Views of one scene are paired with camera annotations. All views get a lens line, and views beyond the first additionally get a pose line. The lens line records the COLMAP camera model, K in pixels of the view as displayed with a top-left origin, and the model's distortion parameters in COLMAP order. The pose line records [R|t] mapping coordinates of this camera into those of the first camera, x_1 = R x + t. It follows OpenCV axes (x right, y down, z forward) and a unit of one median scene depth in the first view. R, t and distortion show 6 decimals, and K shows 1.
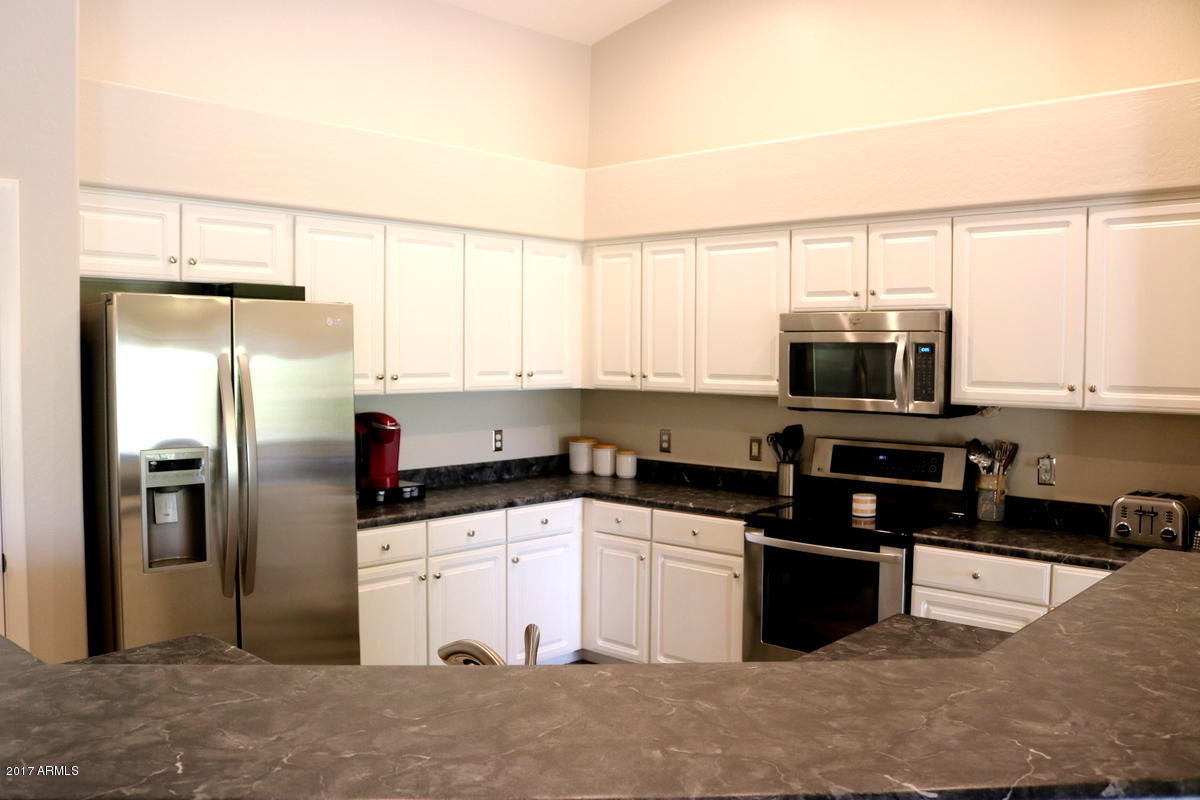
lens RADIAL K [[998.0, 0, 595.2], [0, 998.0, 396.6], [0, 0, 1]] dist [-0.140222, 0.098183]
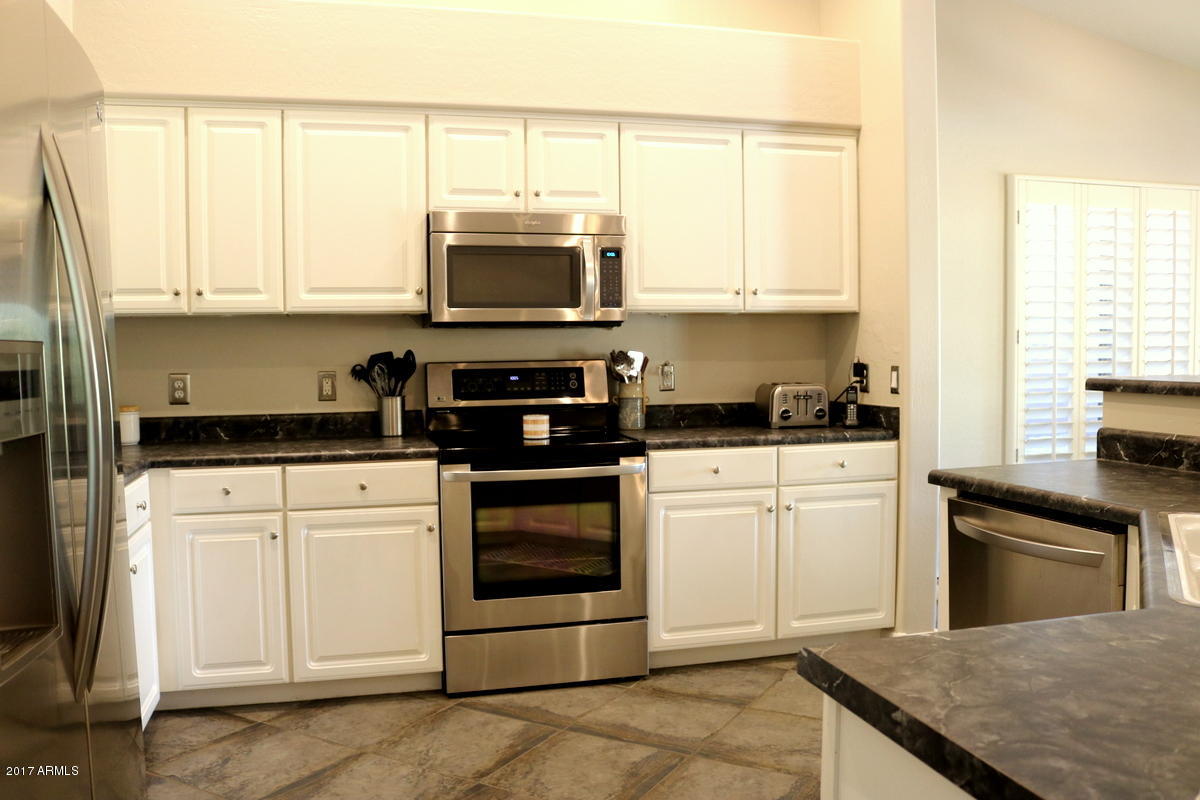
lens RADIAL K [[998.0, 0, 599.2], [0, 998.0, 406.0], [0, 0, 1]] dist [-0.140222, 0.098183]
pose [[0.533861, -0.063458, 0.843188, -0.463842], [0.053457, 0.997718, 0.041242, 0.055218], [-0.843881, 0.023057, 0.536035, 0.449531]]
